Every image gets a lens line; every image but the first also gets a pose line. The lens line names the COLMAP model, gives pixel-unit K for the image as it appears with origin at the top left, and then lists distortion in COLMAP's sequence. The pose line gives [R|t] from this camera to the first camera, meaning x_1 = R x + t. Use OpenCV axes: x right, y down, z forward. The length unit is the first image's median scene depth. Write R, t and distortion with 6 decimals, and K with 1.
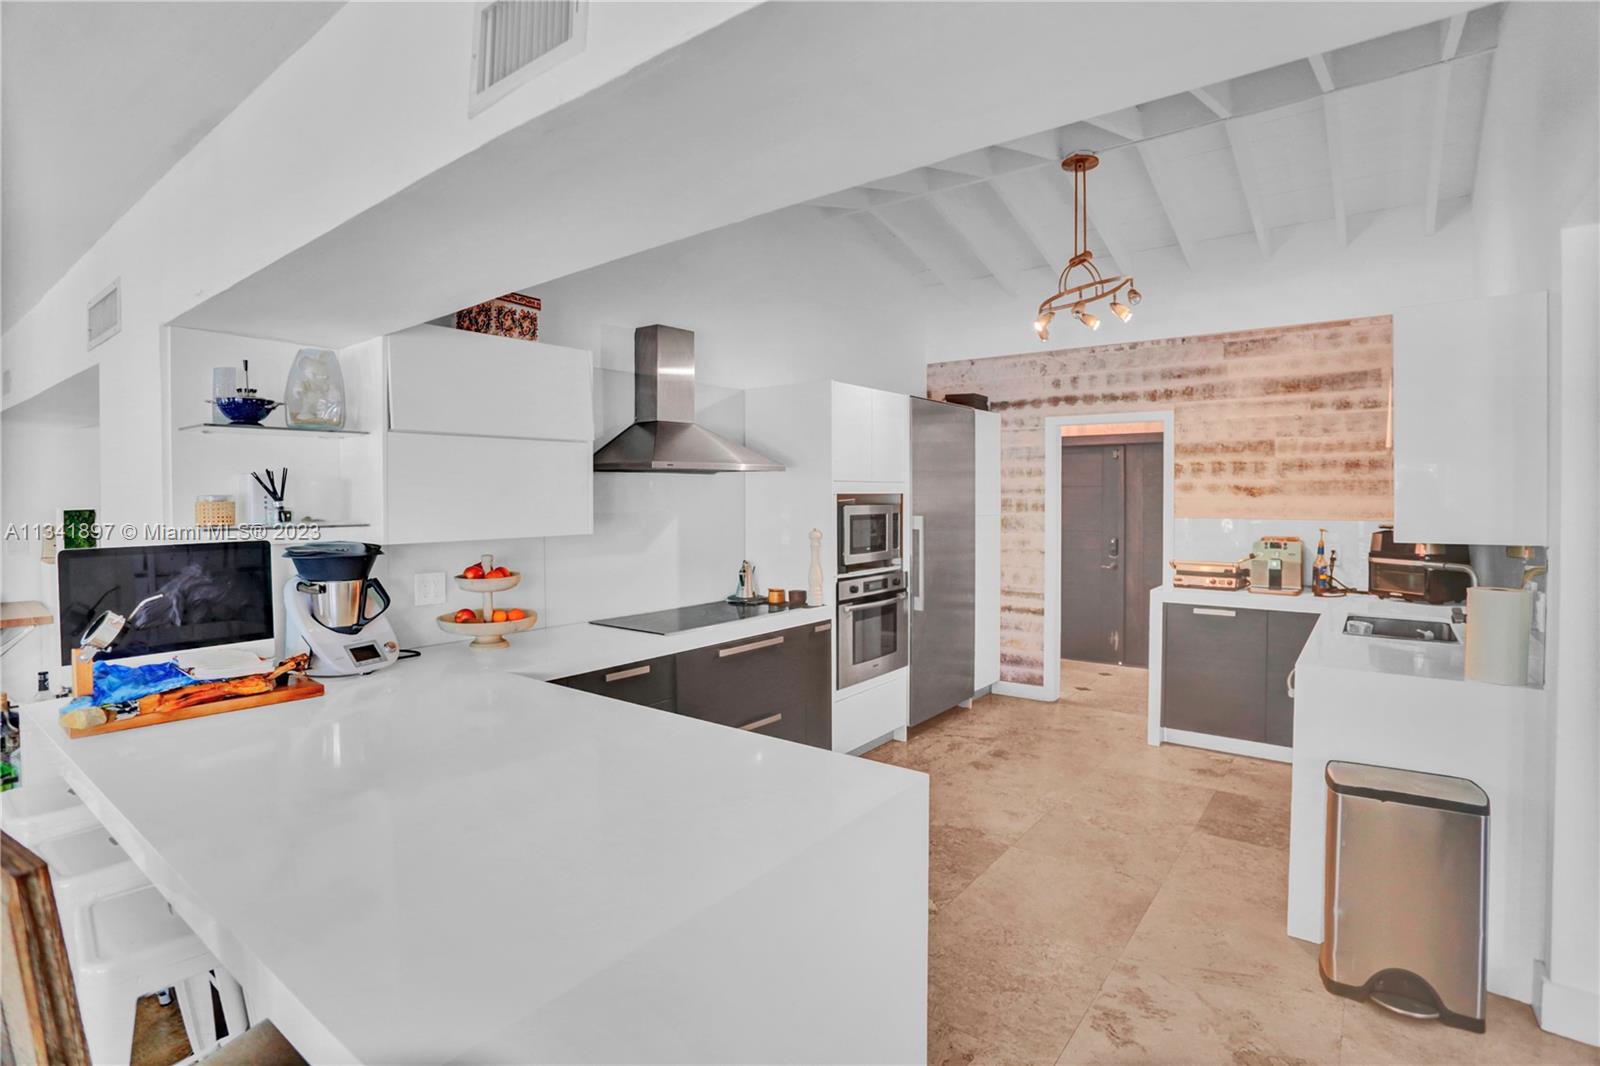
lens RADIAL K [[767.7, 0, 779.0], [0, 767.7, 510.7], [0, 0, 1]] dist [-0.058661, 0.021063]
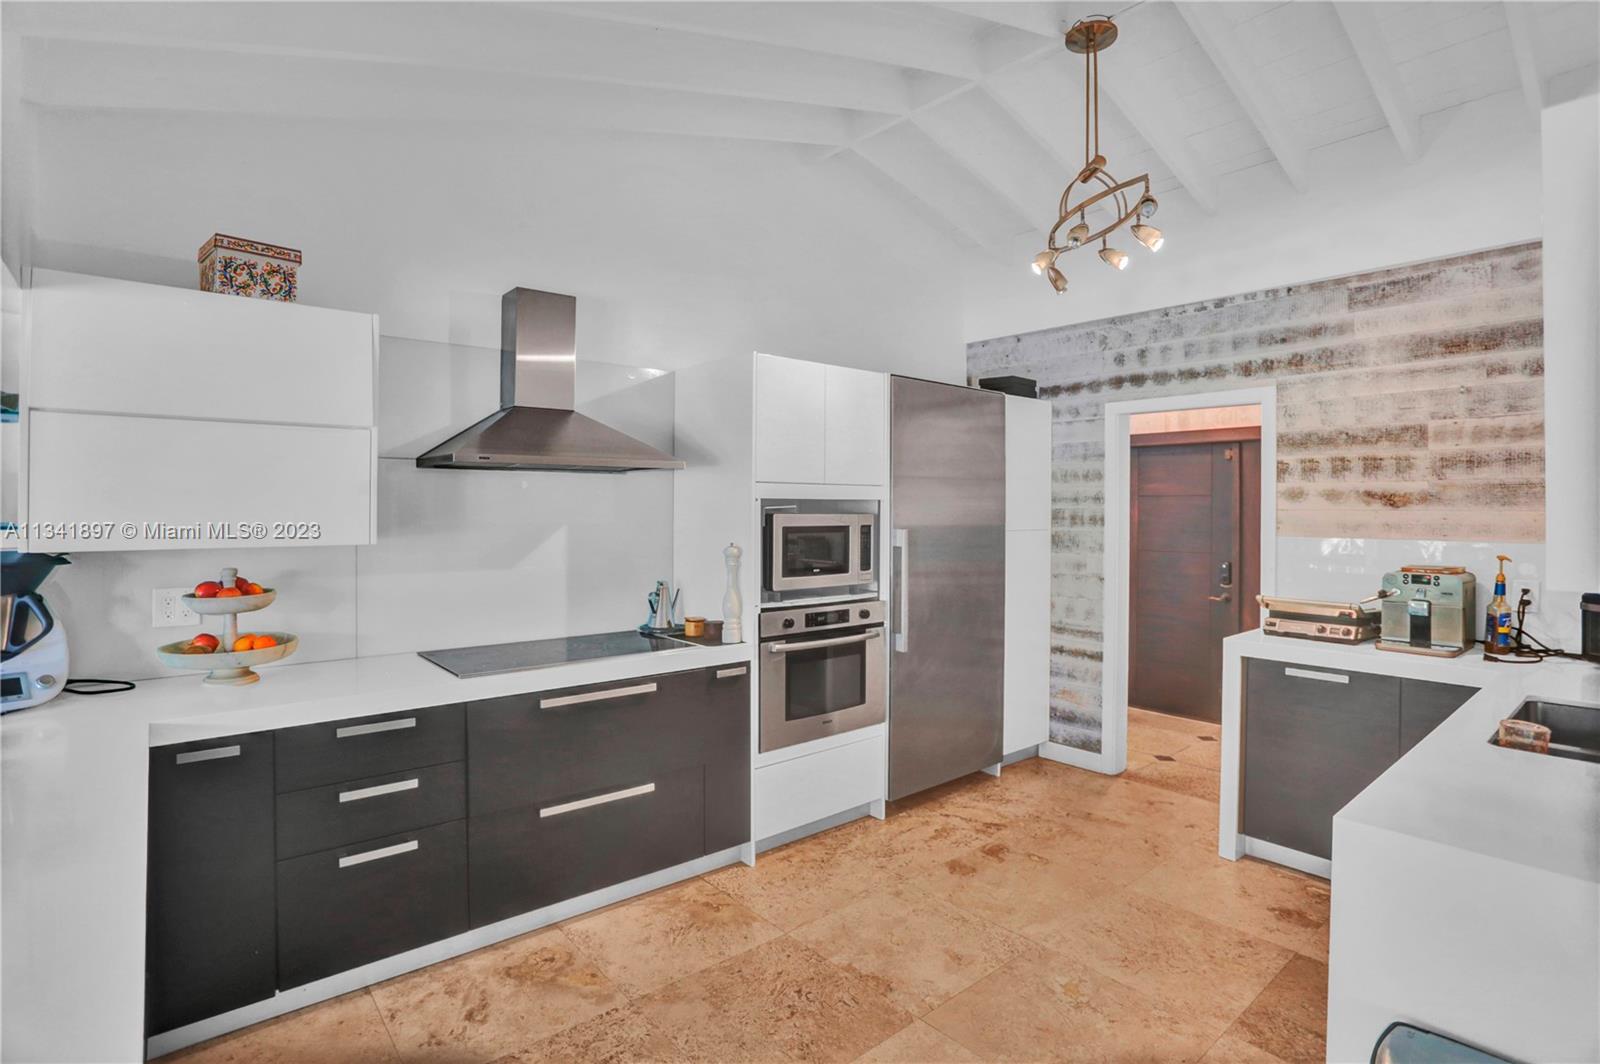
lens RADIAL K [[767.7, 0, 779.0], [0, 767.7, 509.7], [0, 0, 1]] dist [-0.058661, 0.021063]
pose [[0.978254, 0.007762, -0.207266, 0.226380], [-0.011646, 0.999779, -0.017527, 0.002230], [0.207084, 0.019560, 0.978128, 0.221087]]
